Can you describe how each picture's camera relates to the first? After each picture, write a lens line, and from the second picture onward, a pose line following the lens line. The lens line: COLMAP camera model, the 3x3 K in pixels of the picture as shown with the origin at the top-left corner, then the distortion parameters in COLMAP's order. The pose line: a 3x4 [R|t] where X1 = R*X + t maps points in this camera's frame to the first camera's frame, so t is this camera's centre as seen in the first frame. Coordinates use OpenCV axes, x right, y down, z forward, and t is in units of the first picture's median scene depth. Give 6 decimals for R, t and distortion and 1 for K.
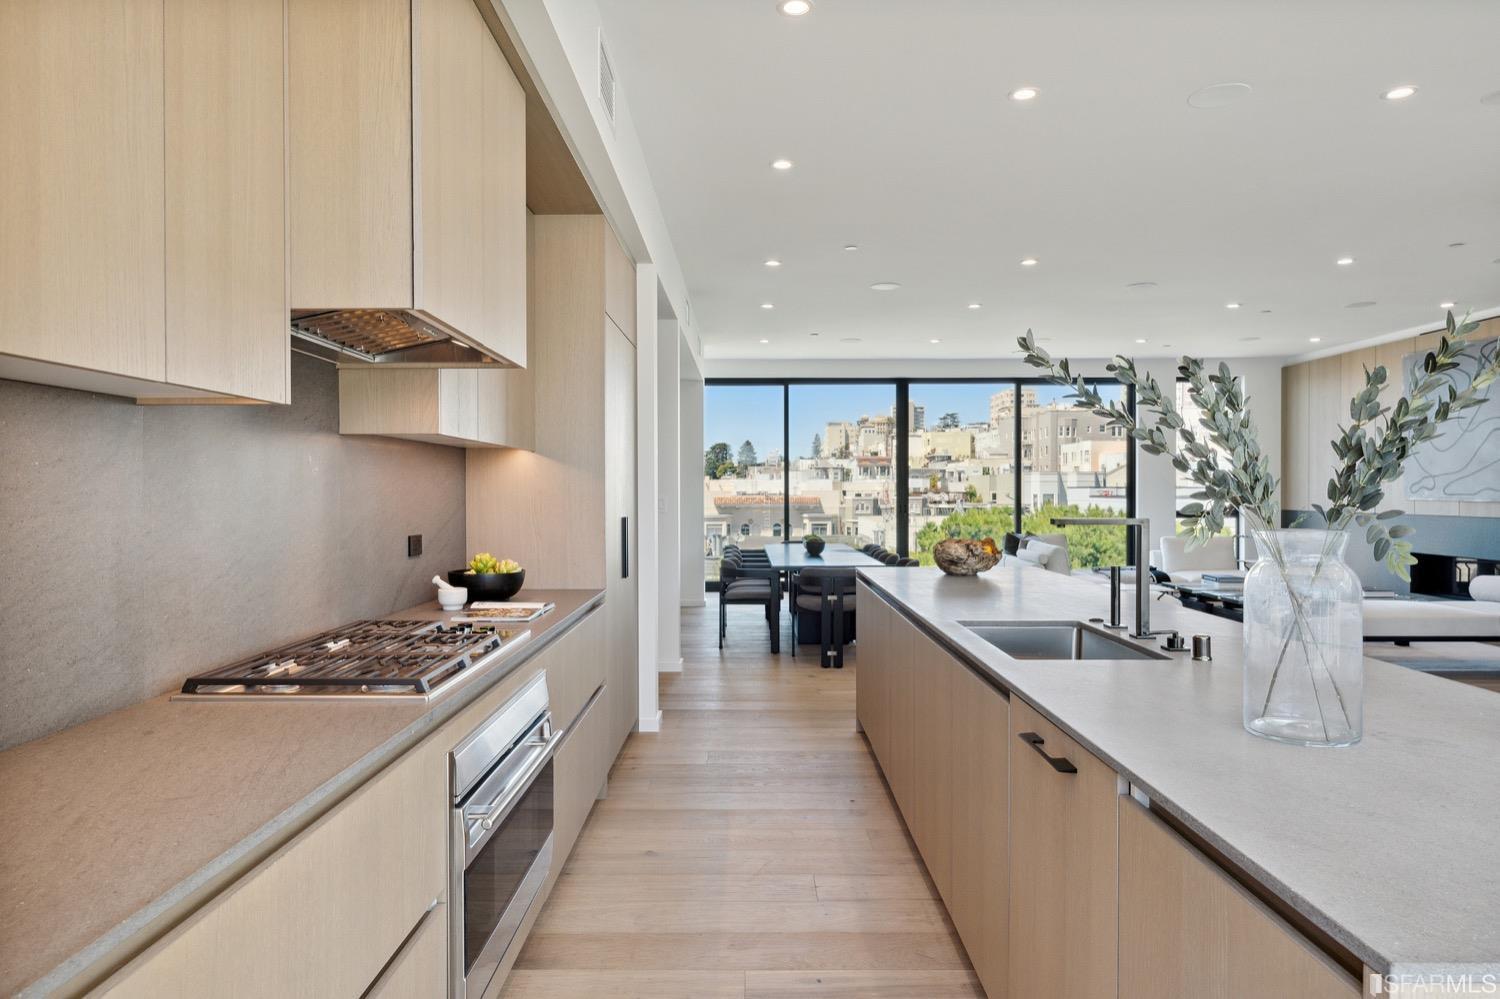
lens RADIAL K [[946.1, 0, 750.0], [0, 946.1, 499.5], [0, 0, 1]] dist [0.000636, -0.000018]
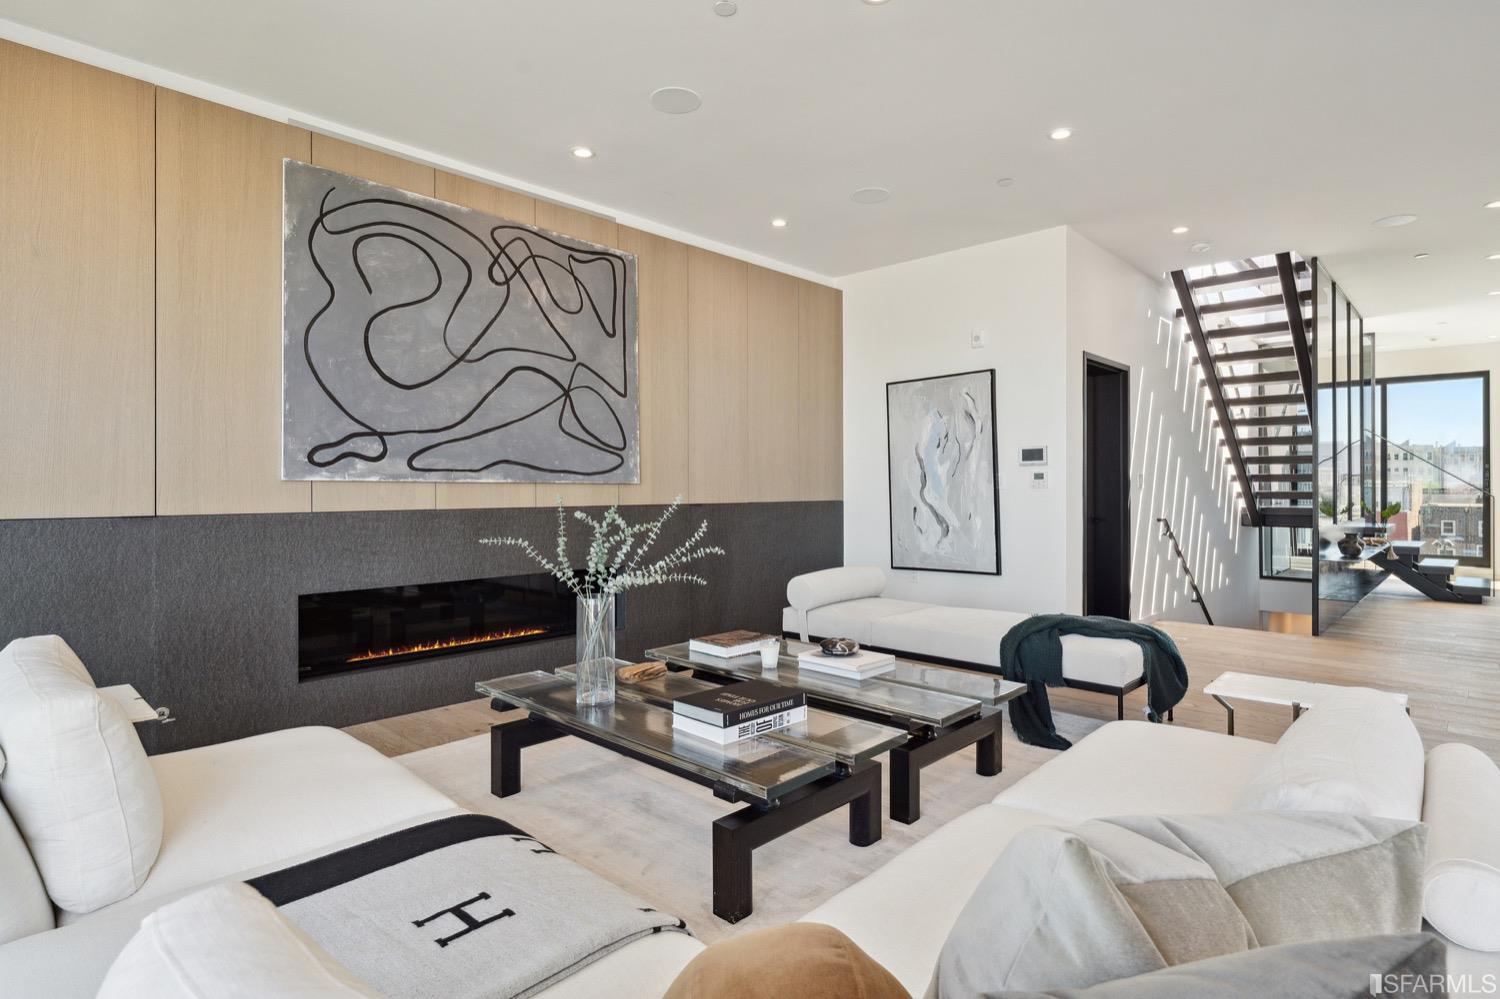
lens RADIAL K [[786.4, 0, 749.7], [0, 786.4, 487.9], [0, 0, 1]] dist [-0.000131, -0.000748]
pose [[-0.722299, 0.008127, 0.691533, 0.031158], [0.014562, 0.999888, 0.003459, 0.000645], [-0.691427, 0.012569, -0.722337, 0.126997]]
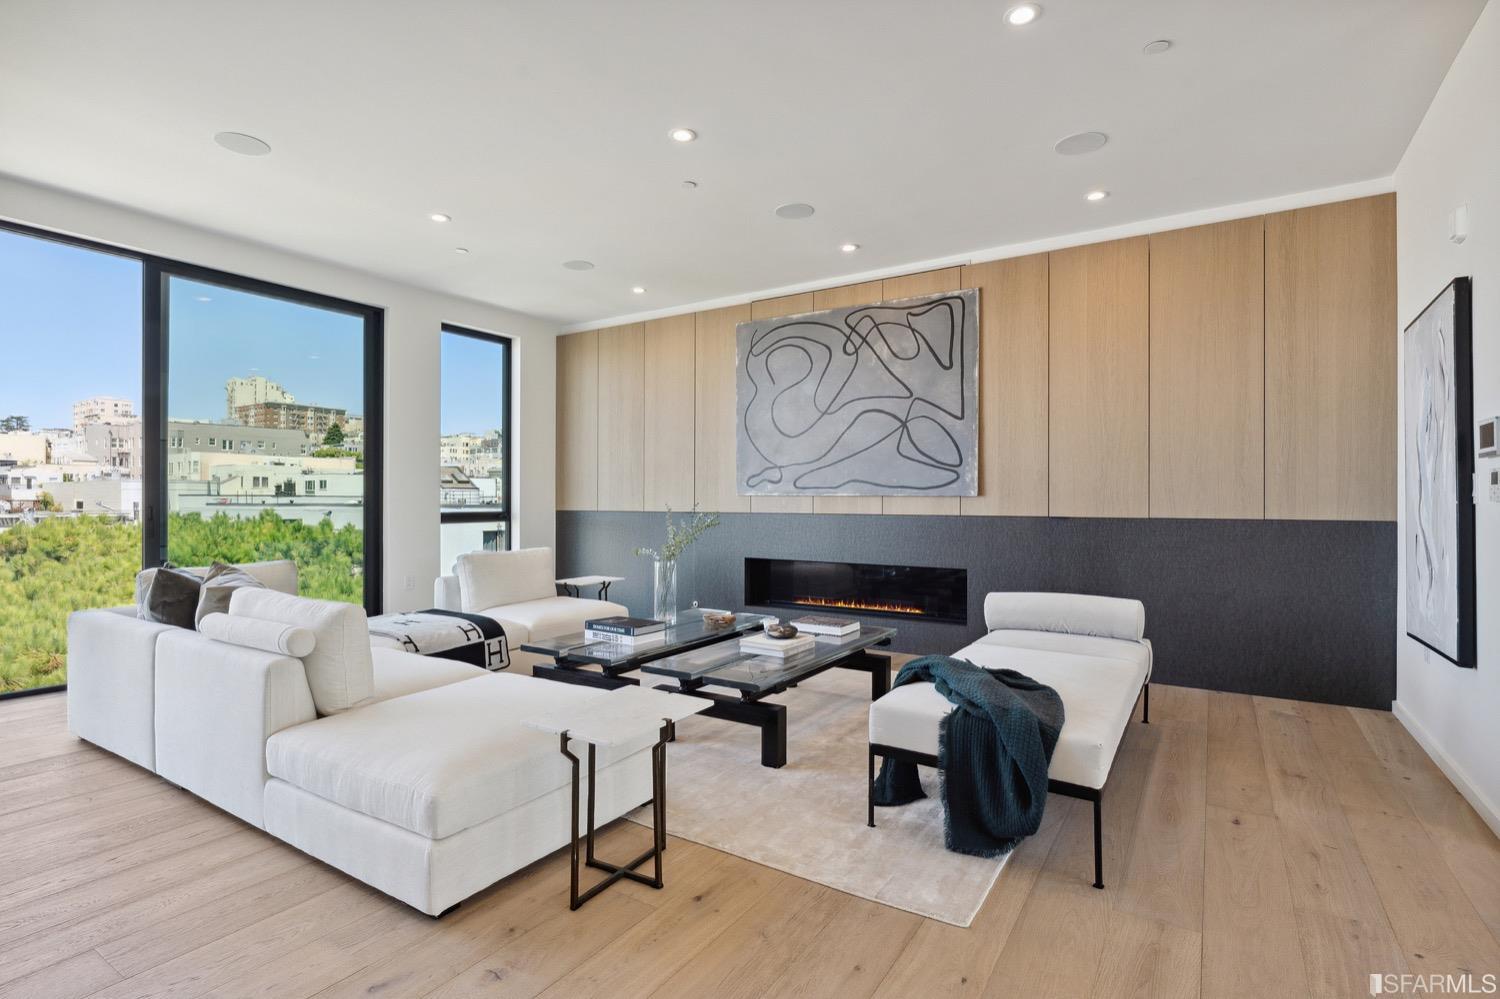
lens RADIAL K [[727.3, 0, 744.9], [0, 727.3, 494.8], [0, 0, 1]] dist [0.000715, 0.000208]
pose [[0.544894, 0.007859, 0.838468, 0.017250], [0.006718, 0.999883, -0.013738, 0.000987], [-0.838478, 0.013118, 0.544778, 0.072928]]
